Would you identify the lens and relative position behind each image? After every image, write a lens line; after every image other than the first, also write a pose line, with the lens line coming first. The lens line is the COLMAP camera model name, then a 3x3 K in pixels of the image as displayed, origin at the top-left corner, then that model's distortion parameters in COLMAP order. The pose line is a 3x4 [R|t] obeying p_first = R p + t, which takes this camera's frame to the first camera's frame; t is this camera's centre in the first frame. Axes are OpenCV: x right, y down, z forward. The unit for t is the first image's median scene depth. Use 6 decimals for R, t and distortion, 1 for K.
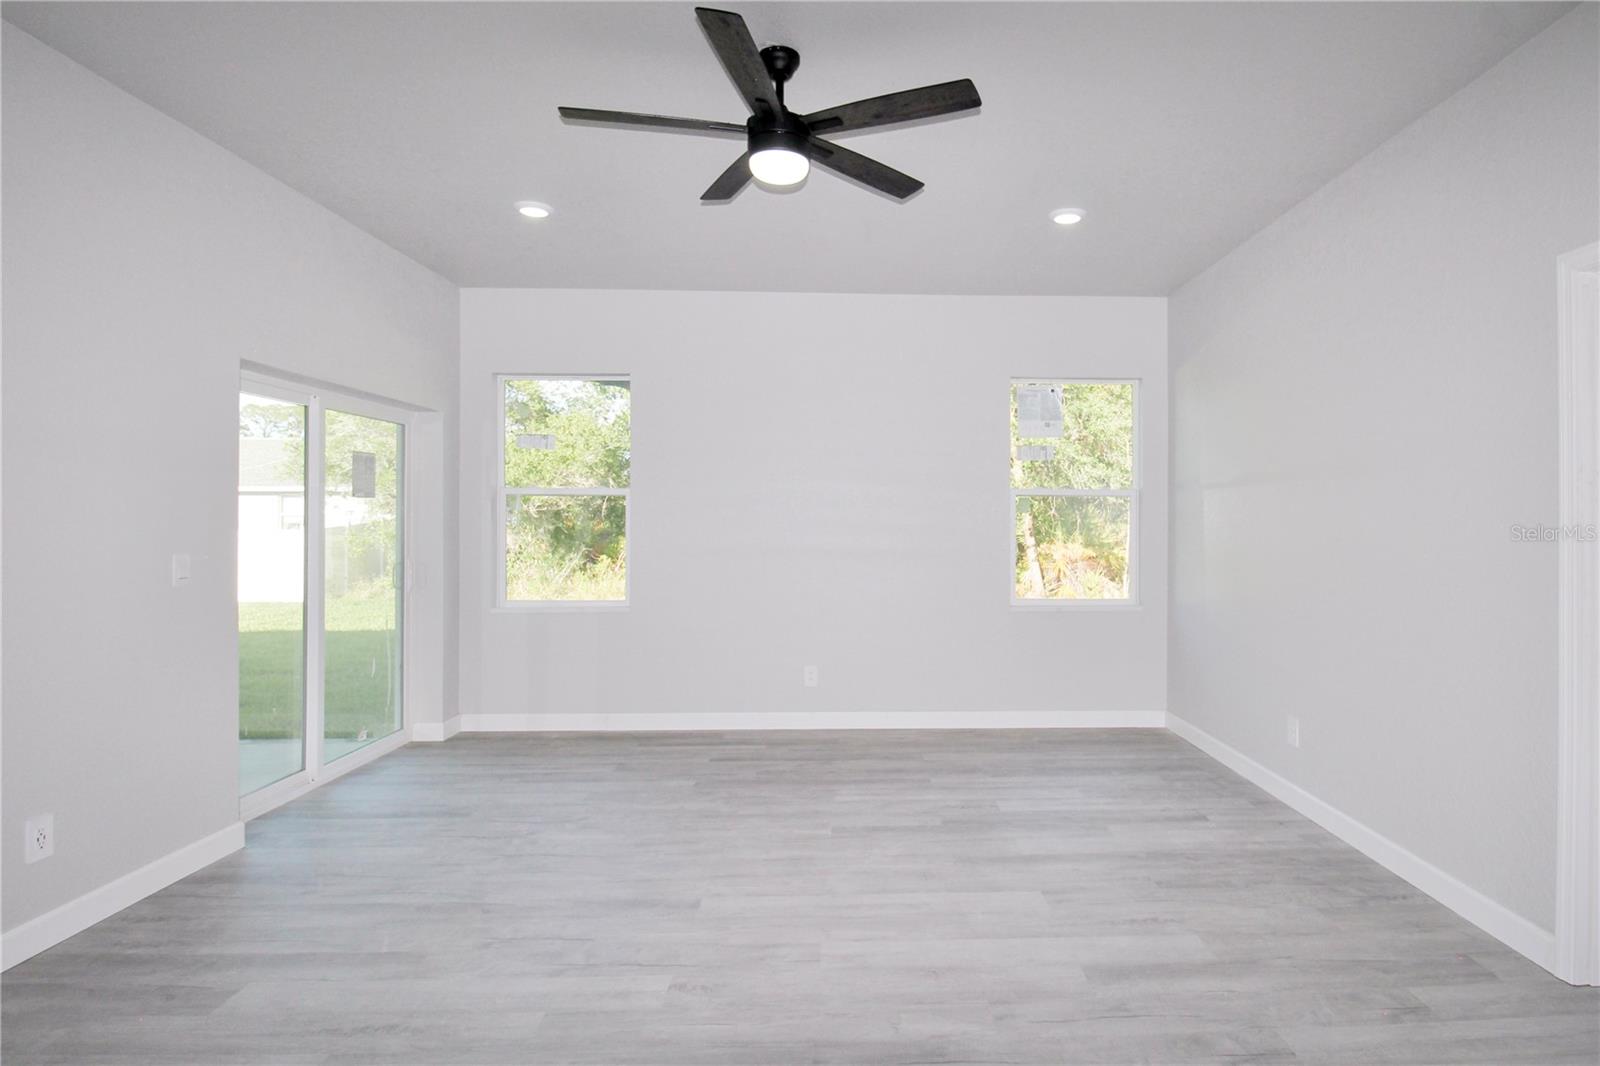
lens RADIAL K [[861.7, 0, 909.8], [0, 861.7, 530.4], [0, 0, 1]] dist [-0.002110, -0.000449]
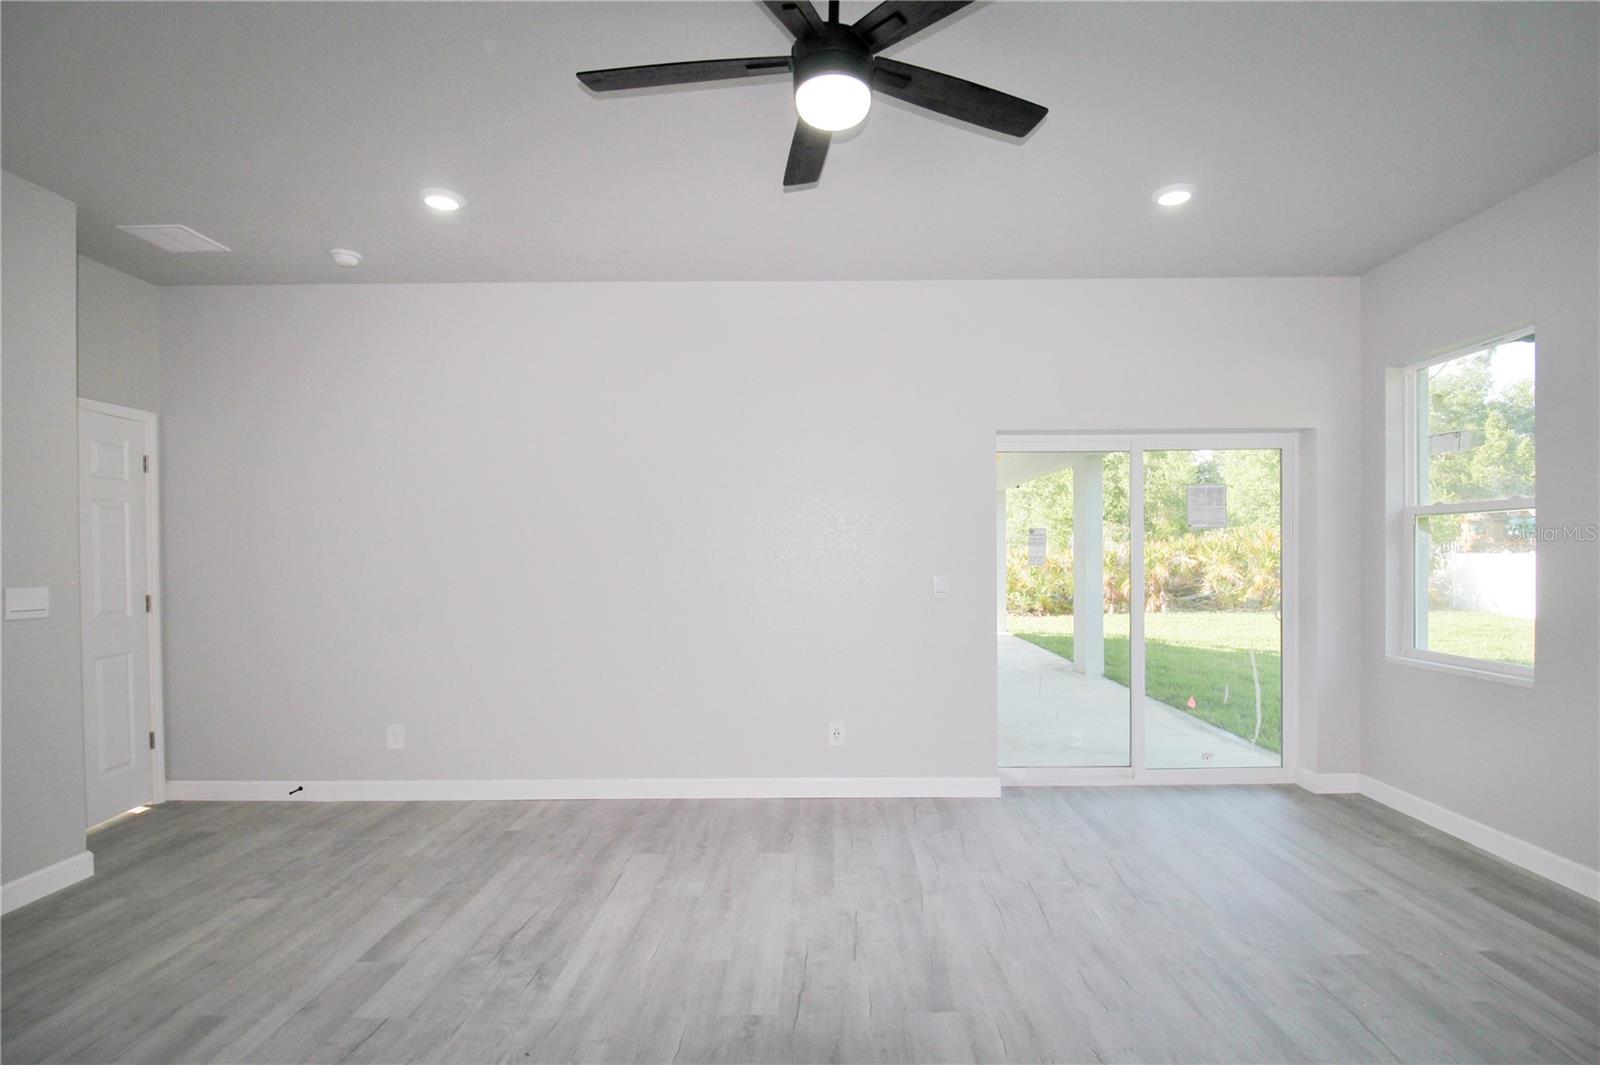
lens RADIAL K [[767.9, 0, 809.2], [0, 767.9, 559.0], [0, 0, 1]] dist [-0.003707, -0.001091]
pose [[-0.077323, -0.000398, -0.997006, 0.407358], [0.006680, 0.999977, -0.000917, 0.001030], [0.996984, -0.006731, -0.077319, 0.769250]]
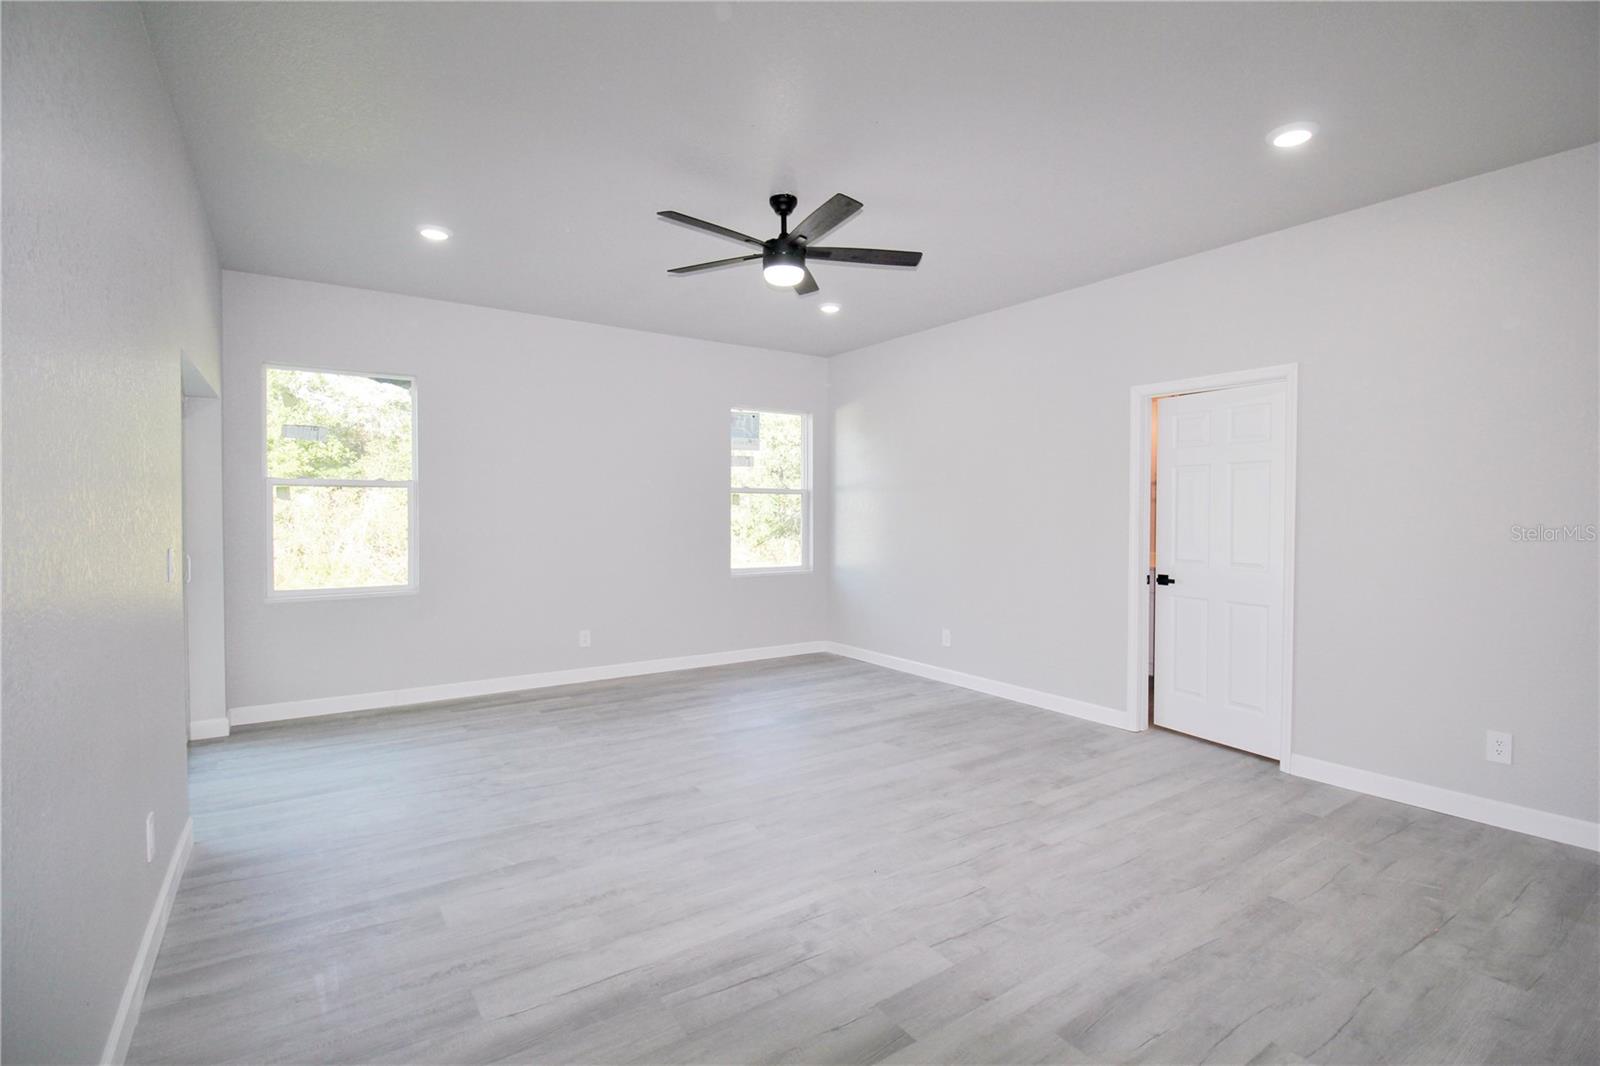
lens RADIAL K [[735.6, 0, 824.7], [0, 735.6, 530.1], [0, 0, 1]] dist [-0.002573, -0.000850]
pose [[0.846618, -0.013572, 0.532028, -0.575229], [0.002709, 0.999772, 0.021192, -0.007962], [-0.532194, -0.016501, 0.846461, -0.090023]]
